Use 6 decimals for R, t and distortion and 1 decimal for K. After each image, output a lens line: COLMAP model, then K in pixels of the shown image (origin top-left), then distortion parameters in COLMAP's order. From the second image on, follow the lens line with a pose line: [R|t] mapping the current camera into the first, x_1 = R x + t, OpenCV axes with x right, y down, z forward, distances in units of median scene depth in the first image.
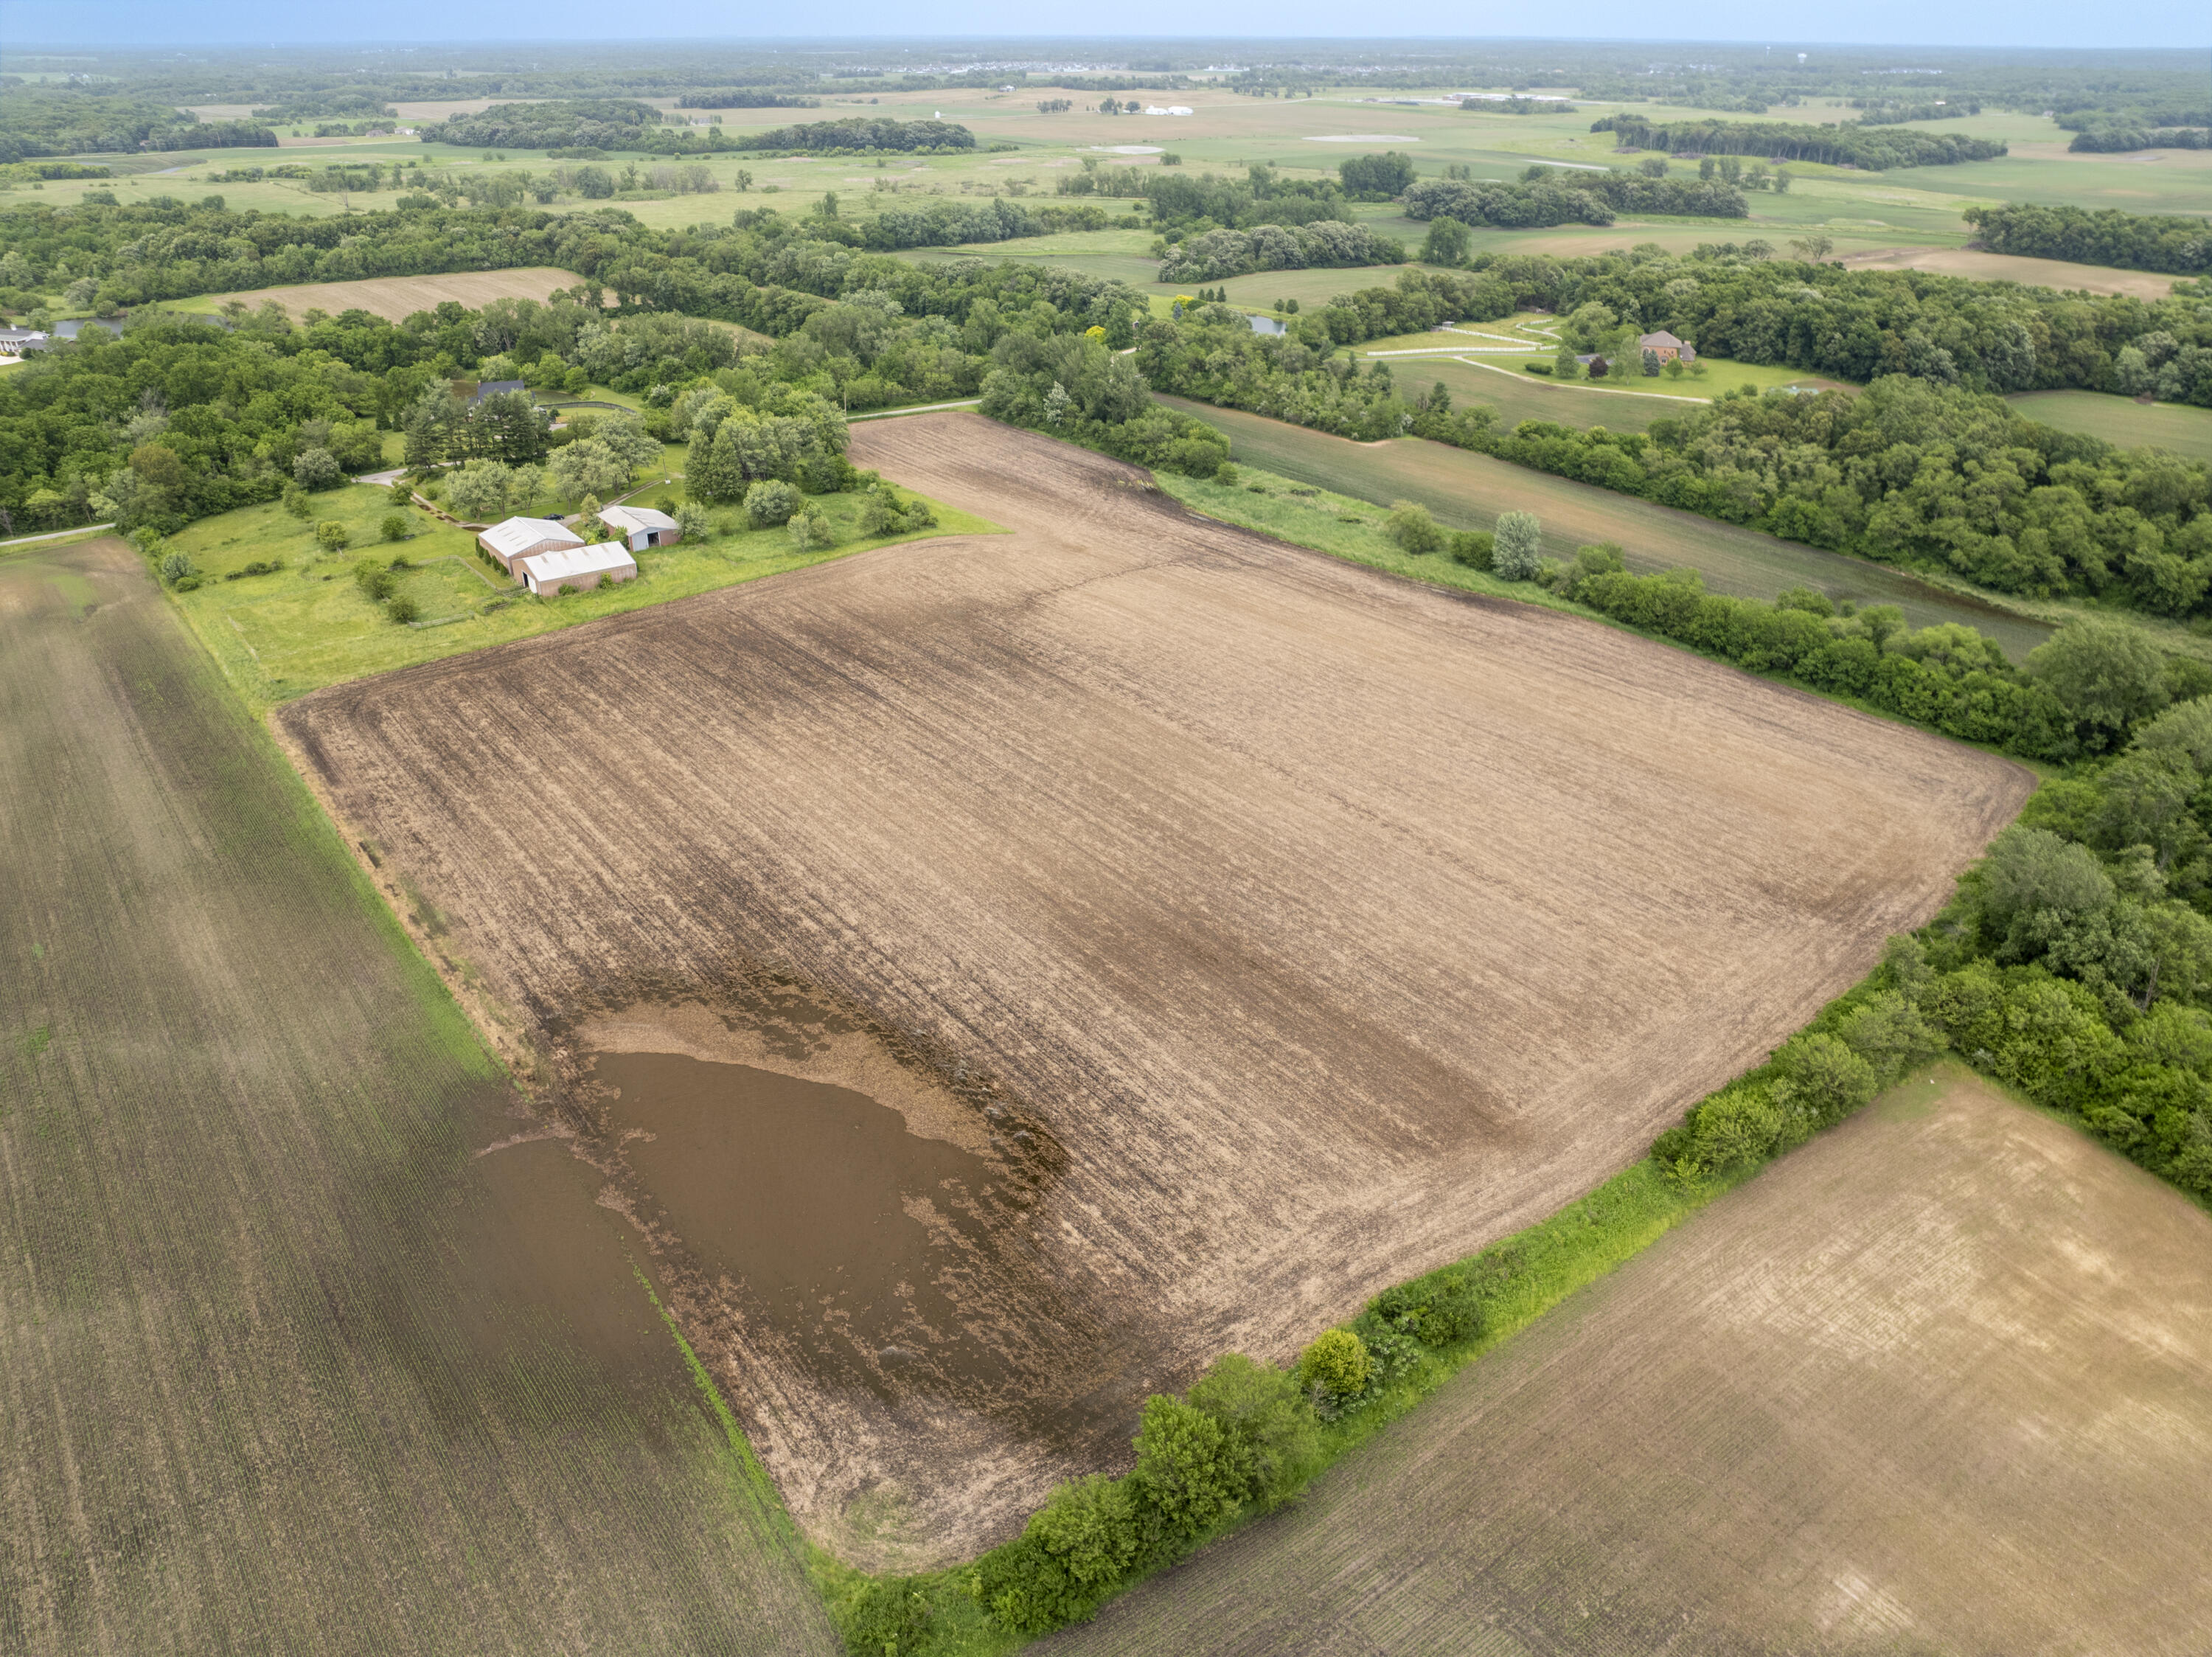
lens RADIAL K [[1559.2, 0, 1108.7], [0, 1559.2, 837.8], [0, 0, 1]] dist [-0.047642, 0.015247]
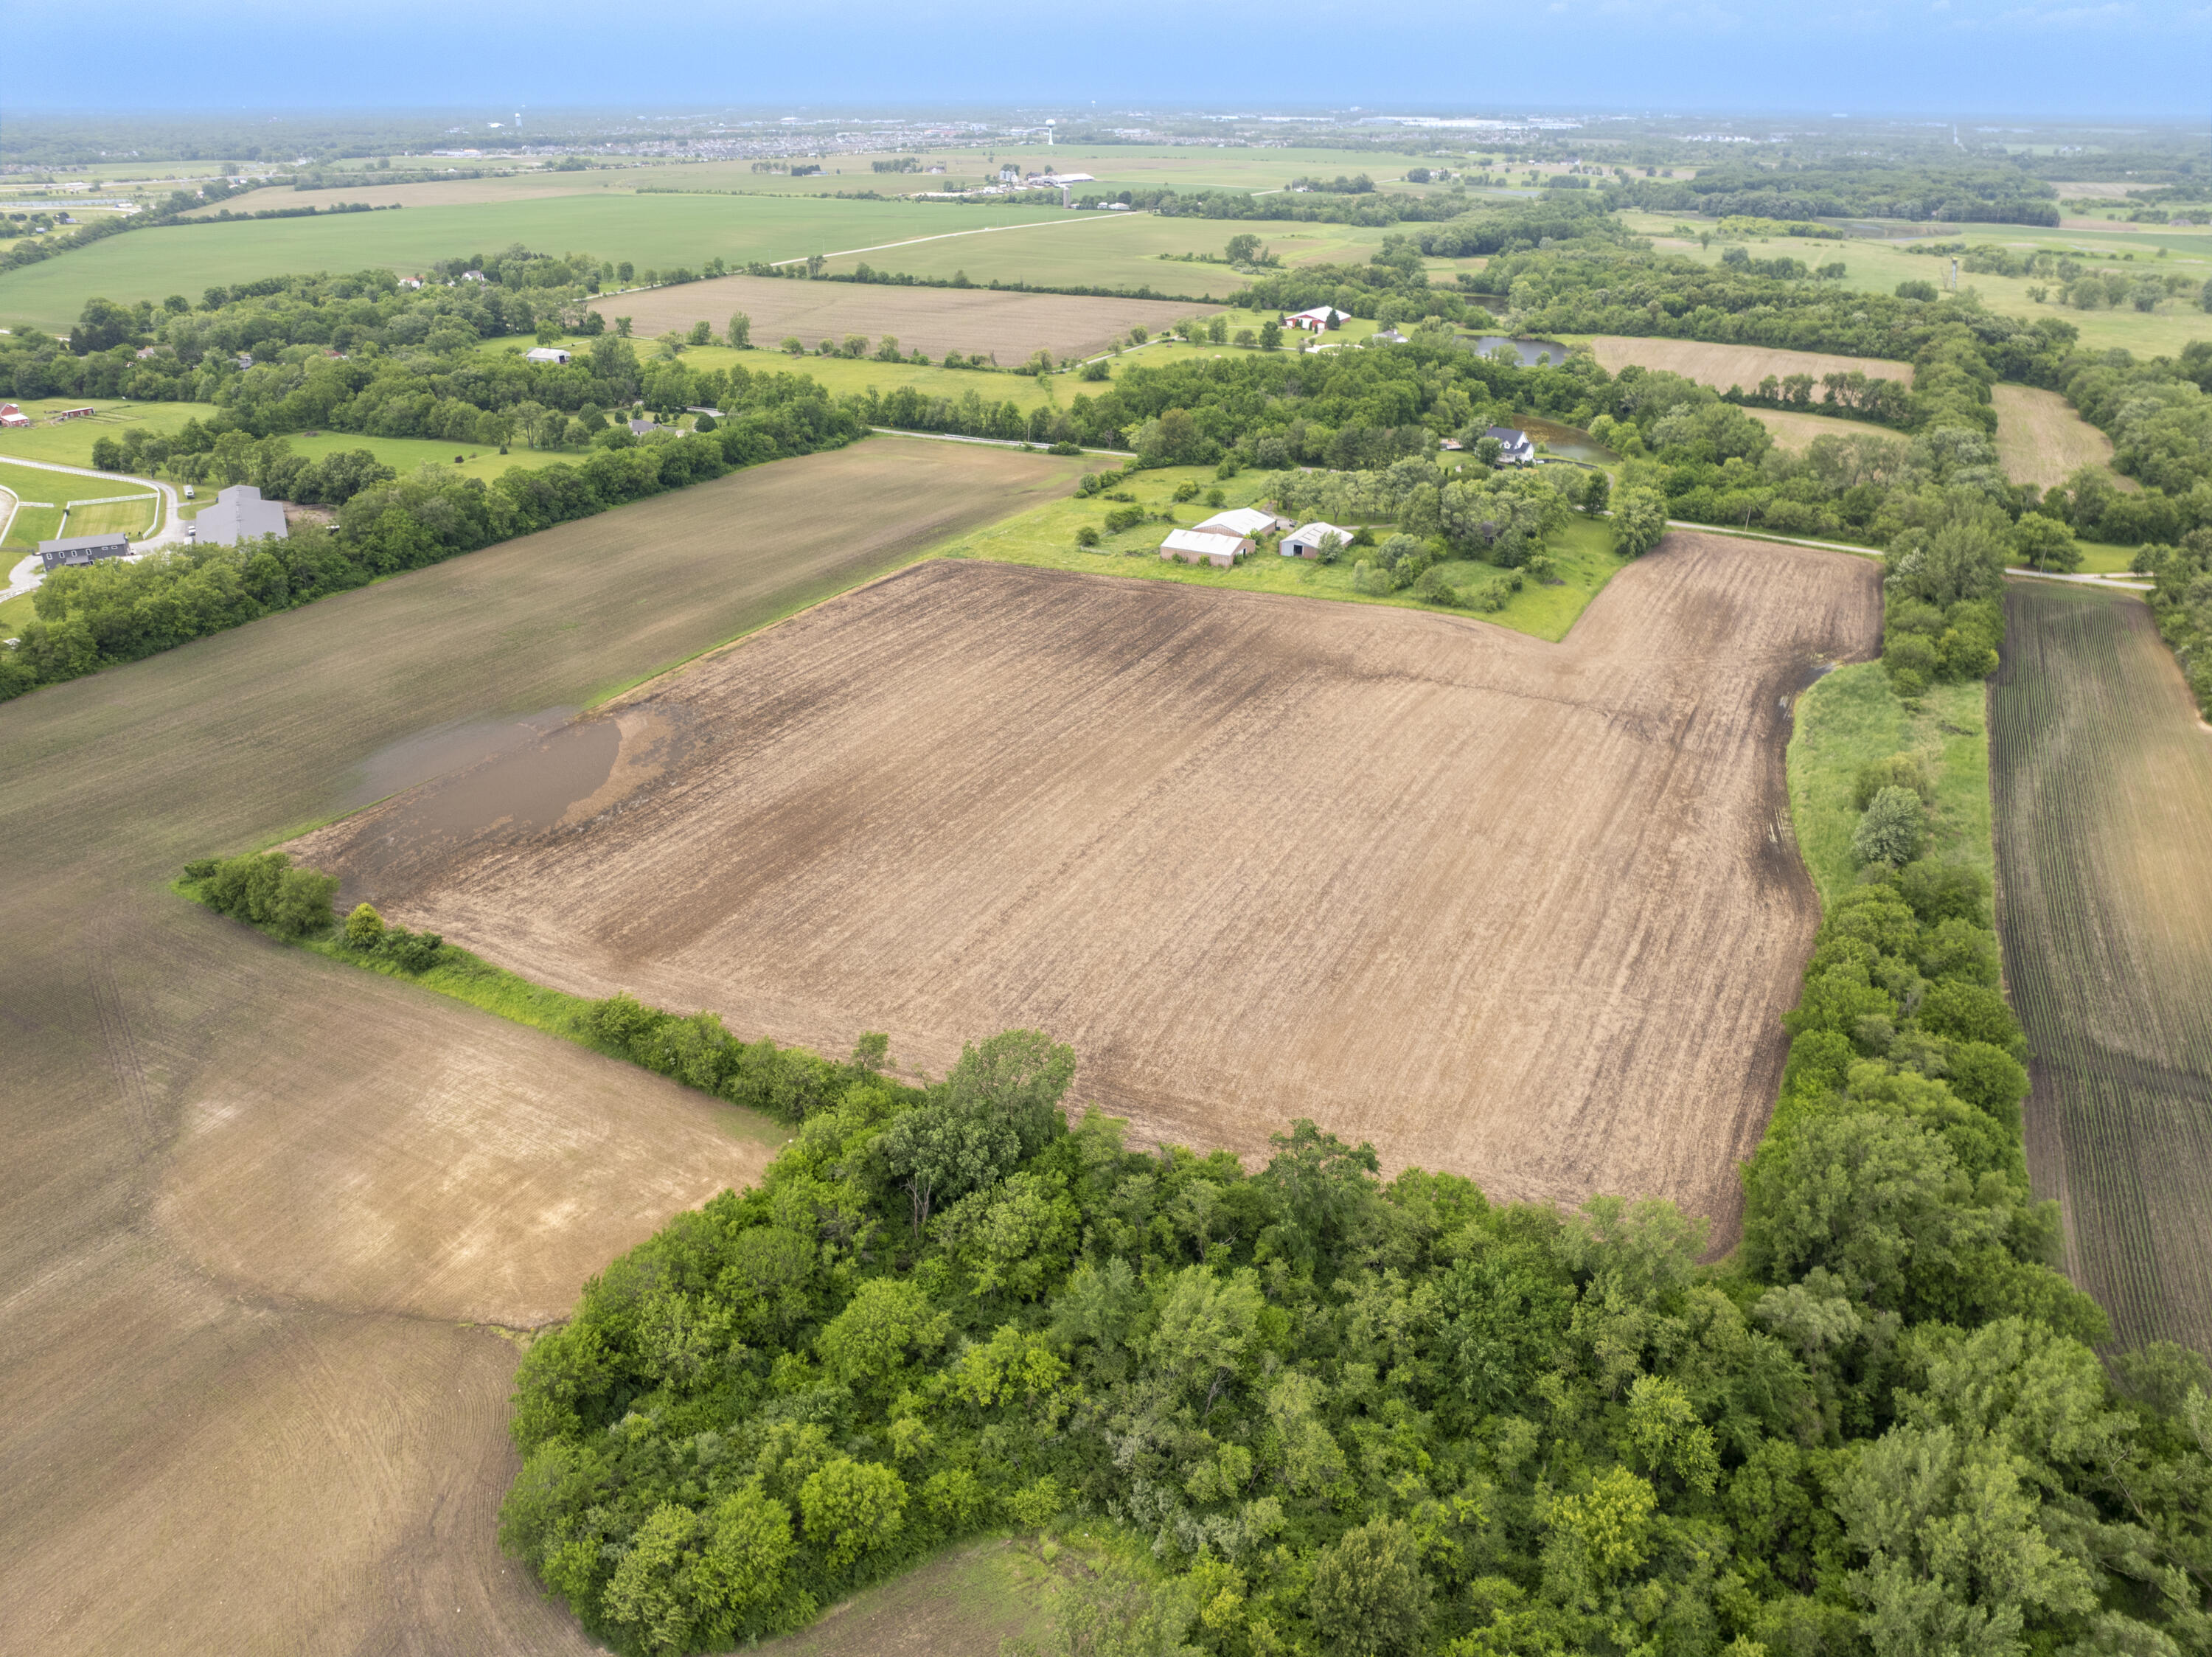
lens RADIAL K [[1559.2, 0, 1104.8], [0, 1559.2, 827.5], [0, 0, 1]] dist [-0.047642, 0.015247]
pose [[0.431605, 0.386859, -0.814897, 0.879396], [-0.420786, 0.885407, 0.197466, -0.213286], [0.797908, 0.257670, 0.544931, 0.316648]]
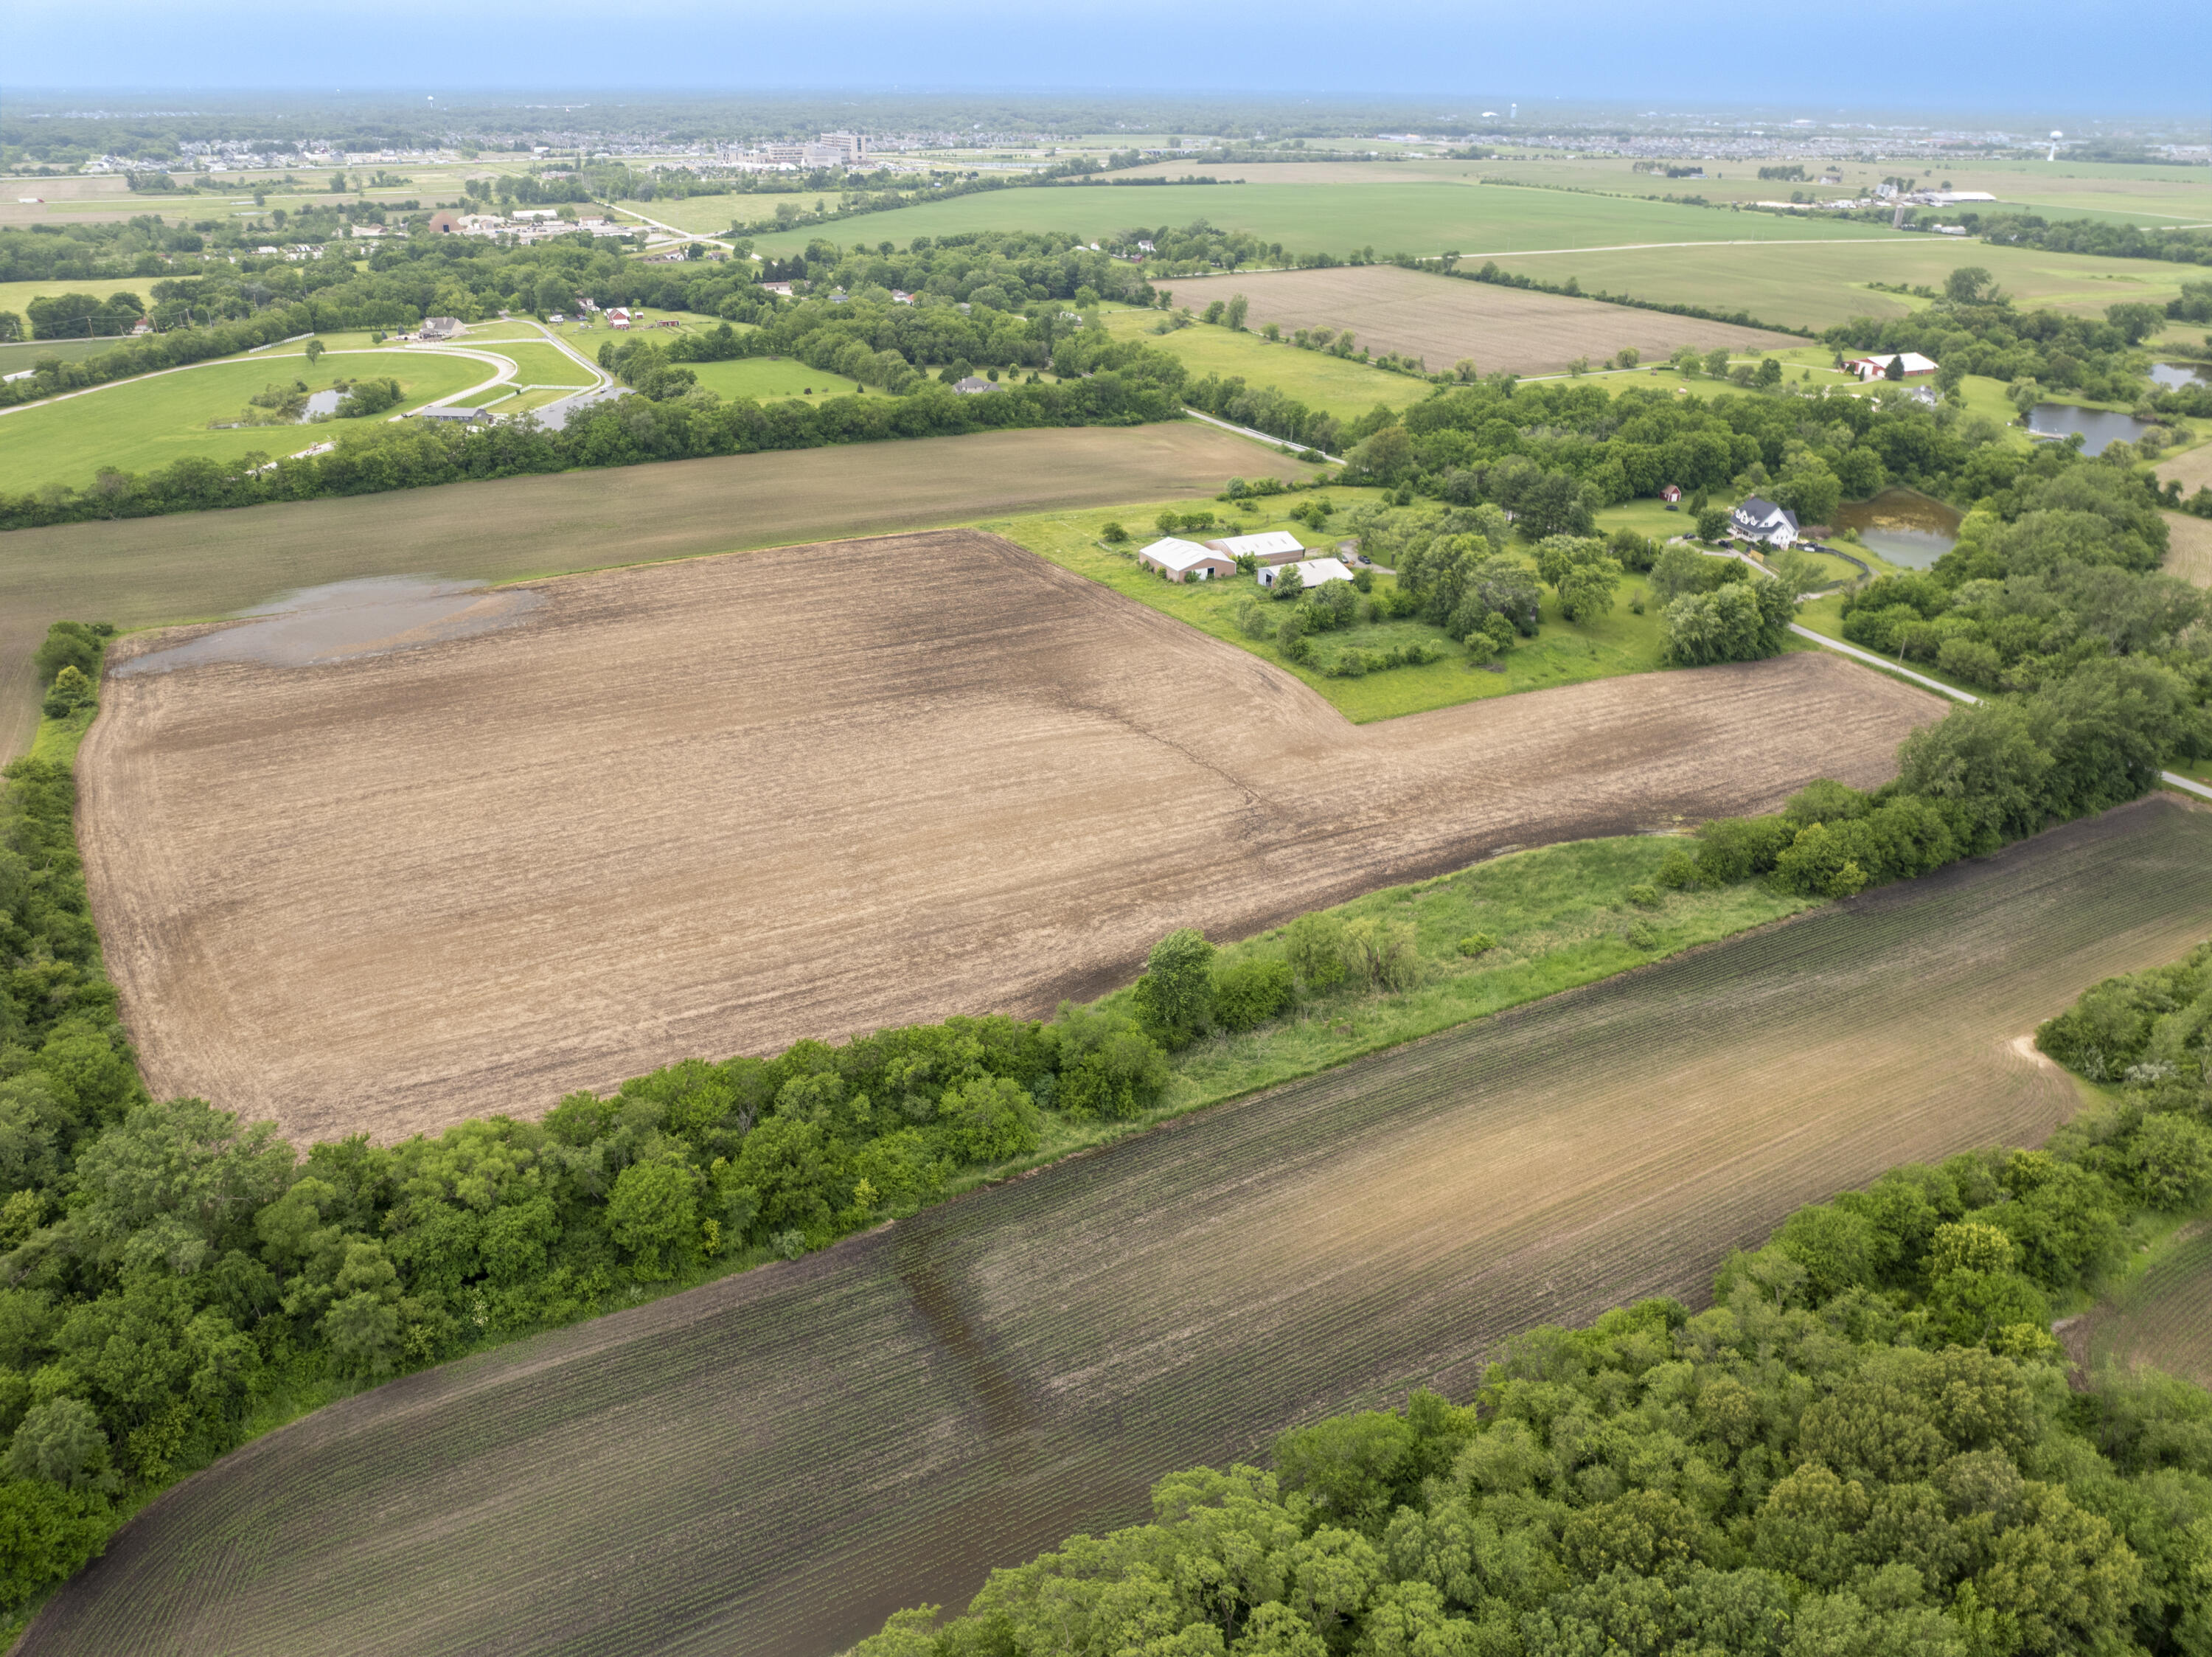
lens RADIAL K [[1559.2, 0, 1109.9], [0, 1559.2, 830.0], [0, 0, 1]] dist [-0.047642, 0.015247]
pose [[-0.163659, 0.428234, -0.888725, 0.979832], [-0.468227, 0.759217, 0.452055, -0.618738], [0.868320, 0.490108, 0.076258, 1.087059]]
